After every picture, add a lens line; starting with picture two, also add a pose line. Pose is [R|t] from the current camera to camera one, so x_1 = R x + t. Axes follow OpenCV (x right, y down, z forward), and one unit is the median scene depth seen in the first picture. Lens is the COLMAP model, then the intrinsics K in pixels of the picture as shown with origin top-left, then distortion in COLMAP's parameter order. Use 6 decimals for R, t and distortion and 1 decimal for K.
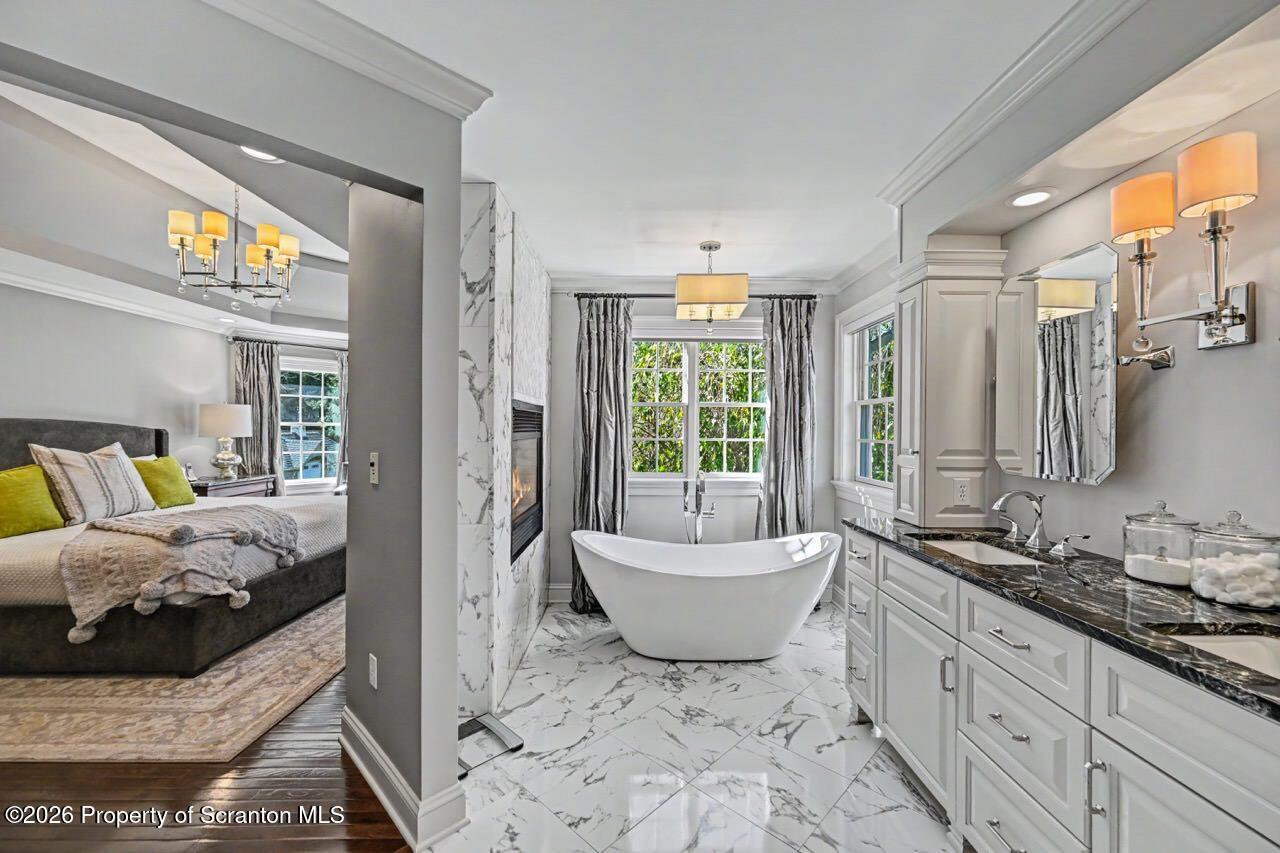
lens RADIAL K [[499.4, 0, 635.8], [0, 499.4, 432.9], [0, 0, 1]] dist [0.000123, 0.000033]
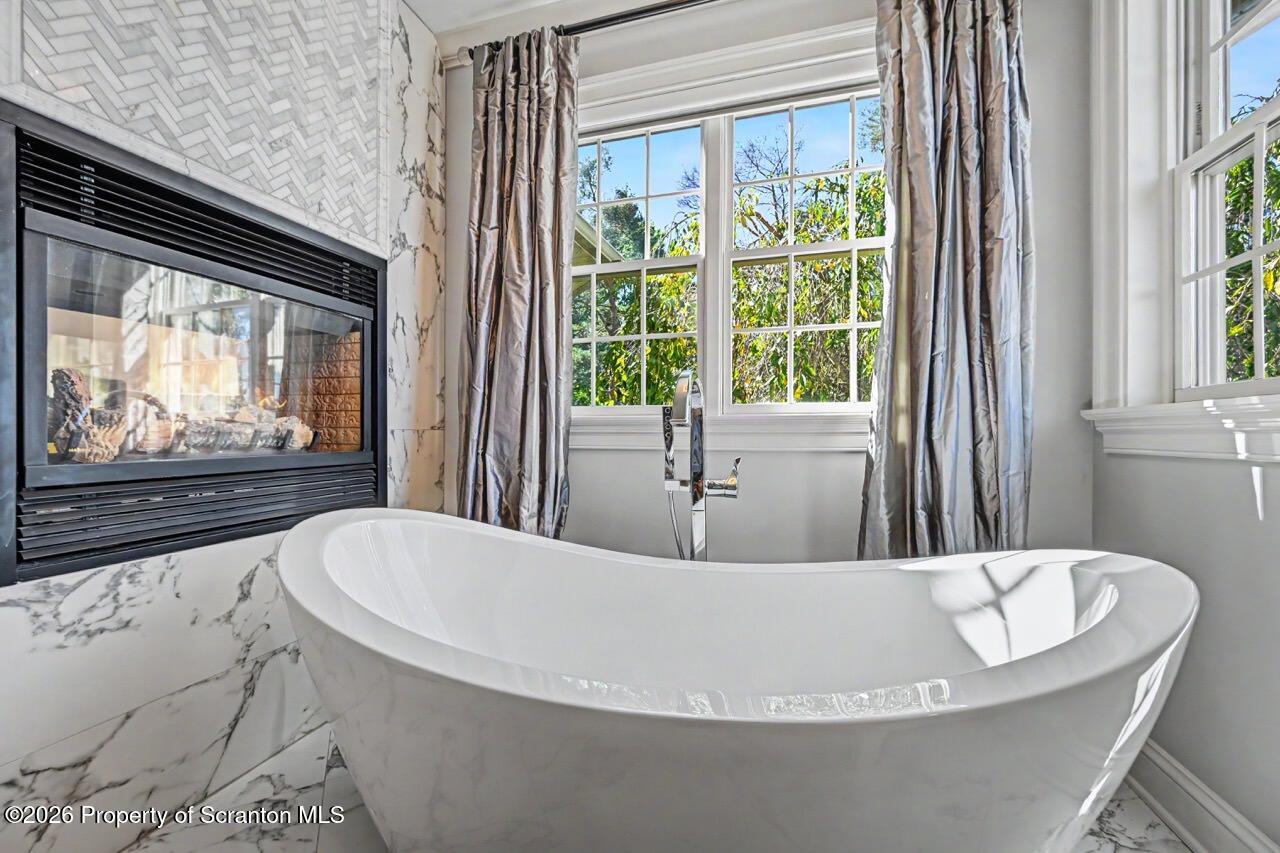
lens RADIAL K [[506.2, 0, 637.6], [0, 506.2, 429.0], [0, 0, 1]] dist [-0.000119, 0.000345]
pose [[0.958978, -0.003959, -0.283452, 0.225692], [0.000073, 0.999906, -0.013719, 0.139914], [0.283480, 0.013136, 0.958888, 0.680156]]
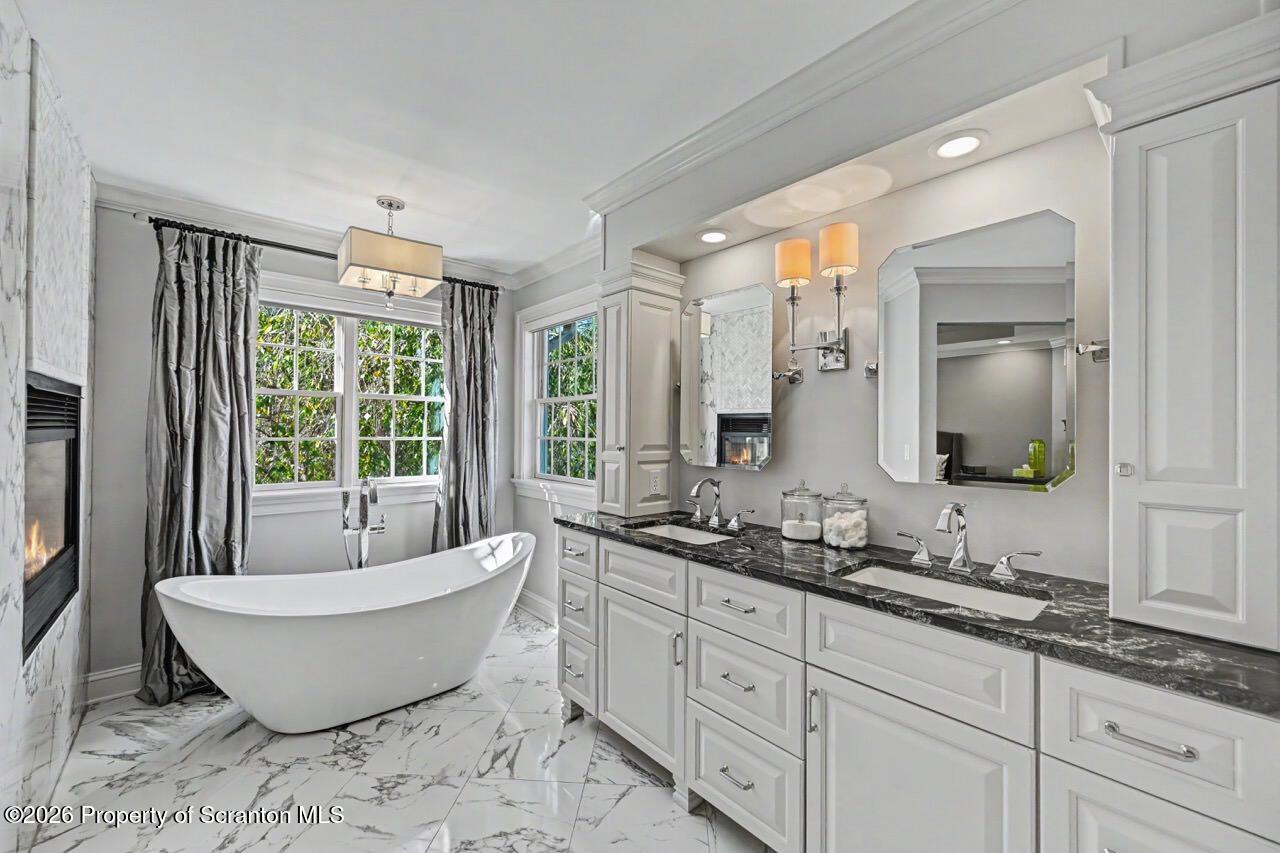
lens RADIAL K [[506.2, 0, 637.6], [0, 506.2, 429.0], [0, 0, 1]] dist [-0.000119, 0.000345]
pose [[0.760609, 0.001778, 0.649208, -0.080855], [0.000320, 0.999995, -0.003114, 0.000649], [-0.649210, 0.002576, 0.760605, 0.101304]]
